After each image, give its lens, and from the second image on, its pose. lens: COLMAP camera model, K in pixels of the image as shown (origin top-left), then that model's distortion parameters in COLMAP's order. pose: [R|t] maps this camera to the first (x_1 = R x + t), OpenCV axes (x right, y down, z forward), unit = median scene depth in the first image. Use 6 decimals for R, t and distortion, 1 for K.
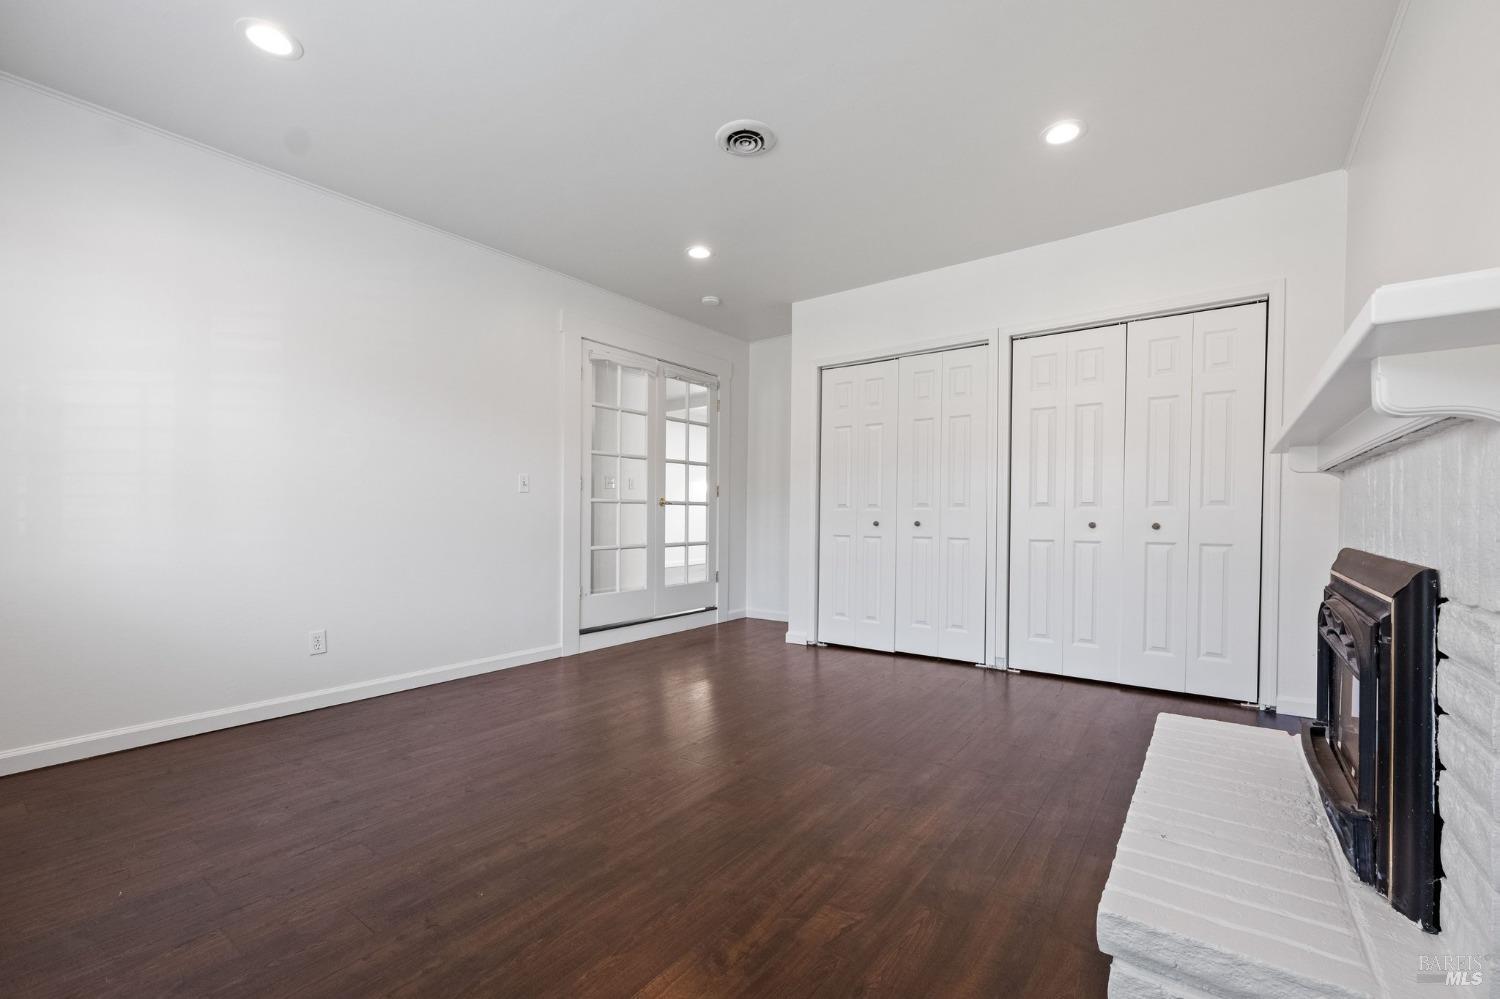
lens RADIAL K [[637.7, 0, 741.8], [0, 637.7, 510.1], [0, 0, 1]] dist [0.002340, 0.000238]
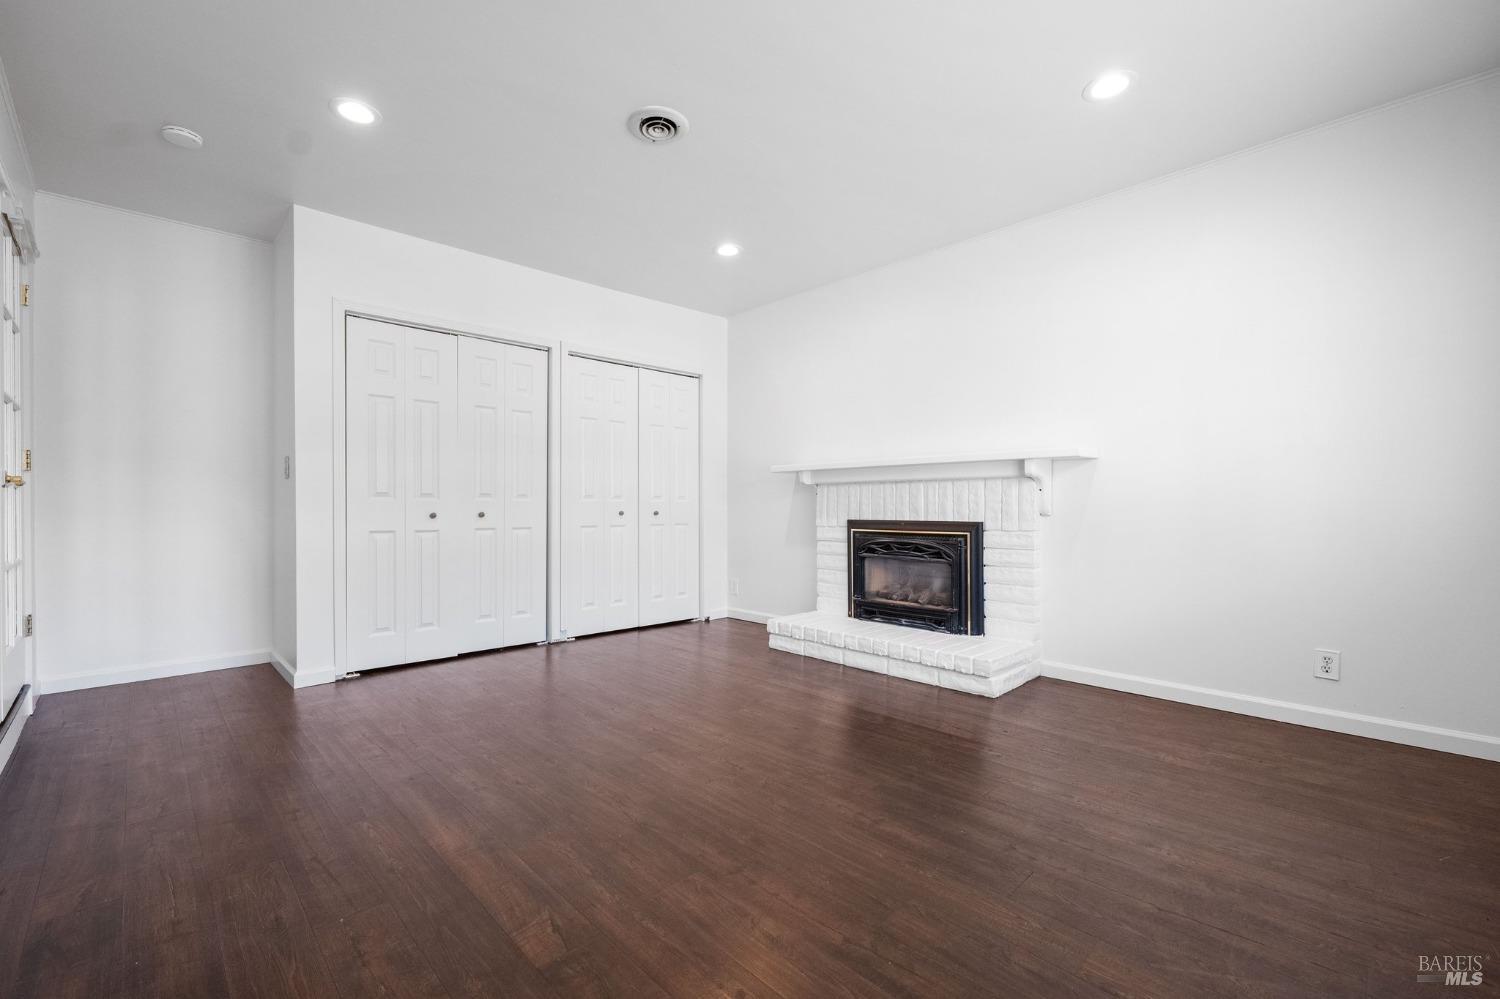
lens RADIAL K [[637.7, 0, 740.9], [0, 637.7, 504.2], [0, 0, 1]] dist [0.002340, 0.000238]
pose [[0.165164, -0.000012, 0.986266, -0.663496], [-0.005315, 0.999985, 0.000902, 0.002897], [-0.986252, -0.005391, 0.165161, 0.494320]]
